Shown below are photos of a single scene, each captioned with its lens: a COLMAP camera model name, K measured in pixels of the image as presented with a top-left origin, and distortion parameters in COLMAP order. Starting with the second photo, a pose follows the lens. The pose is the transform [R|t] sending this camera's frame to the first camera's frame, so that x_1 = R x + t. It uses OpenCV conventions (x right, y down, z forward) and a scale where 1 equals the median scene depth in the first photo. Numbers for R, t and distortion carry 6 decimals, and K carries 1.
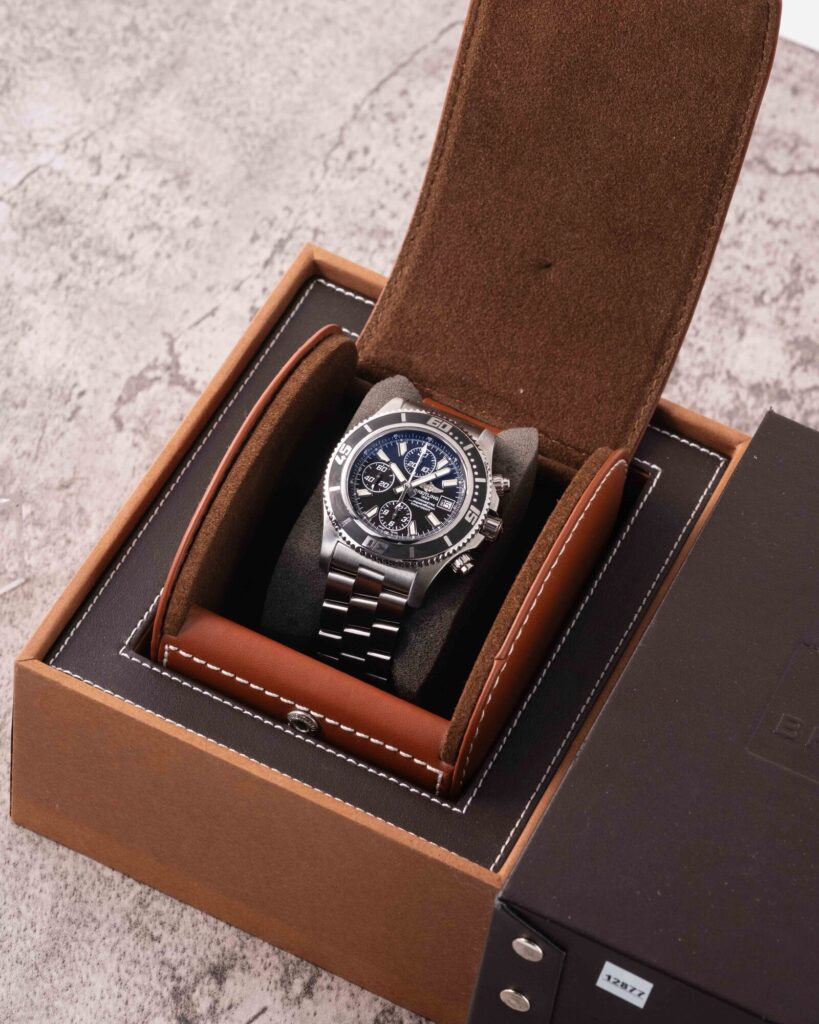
lens RADIAL K [[4064.9, 0, 412.5], [0, 4064.9, 507.2], [0, 0, 1]] dist [0.280409, 0.000000]
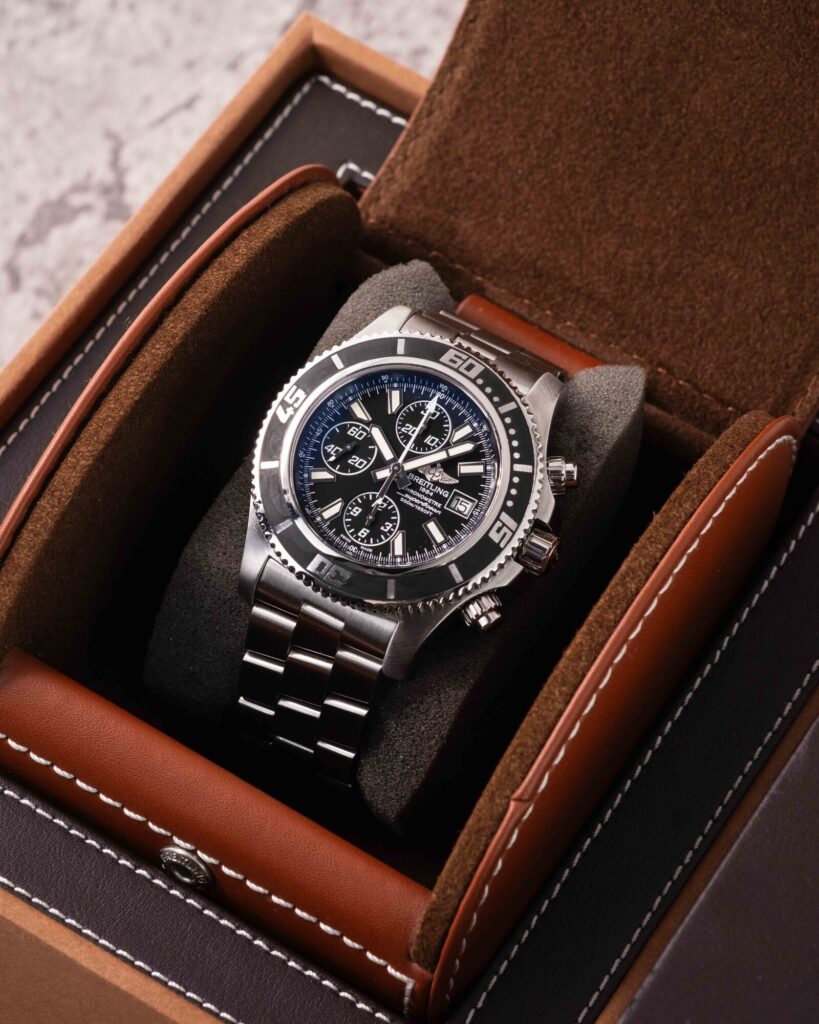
lens RADIAL K [[4064.9, 0, 408.0], [0, 4064.9, 521.9], [0, 0, 1]] dist [0.280409, 0.000000]
pose [[0.993421, 0.071565, -0.089404, 0.052138], [-0.063114, 0.993568, 0.094016, -0.051702], [0.095558, -0.087755, 0.991548, 0.428233]]
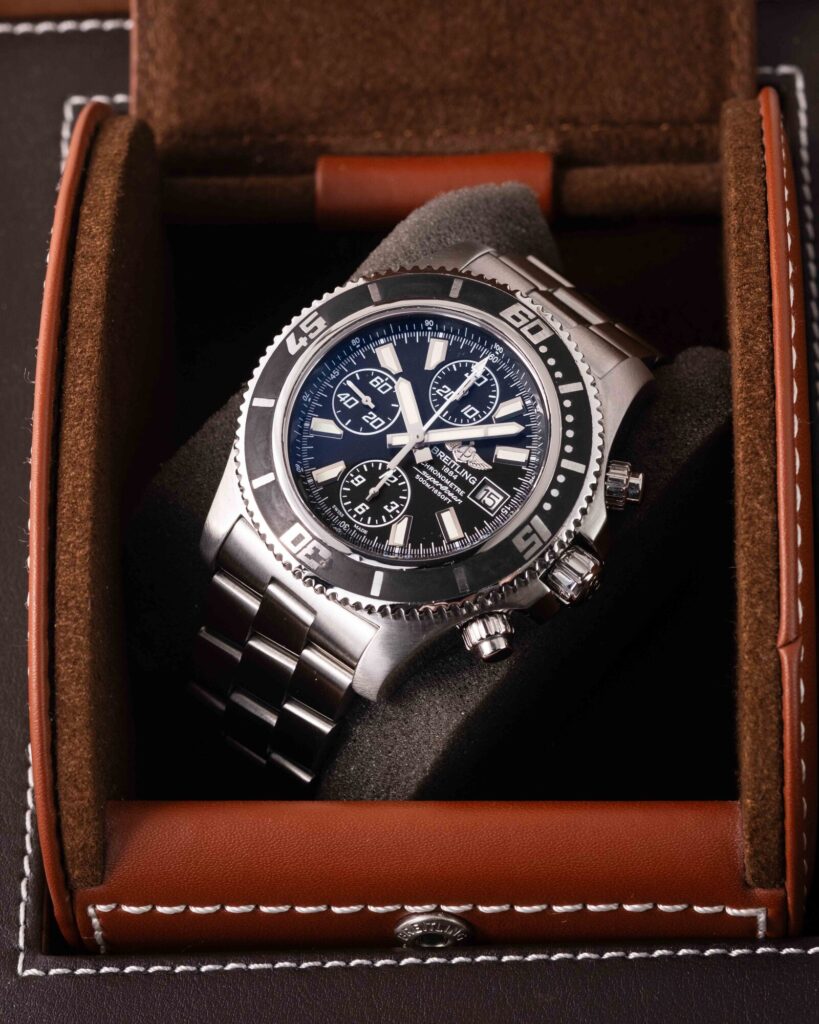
lens RADIAL K [[4064.9, 0, 411.5], [0, 4064.9, 504.8], [0, 0, 1]] dist [0.280409, 0.000000]
pose [[0.950215, 0.256896, -0.176339, 0.080025], [-0.244252, 0.965490, 0.090385, -0.038763], [0.193474, -0.042814, 0.980171, 0.551443]]
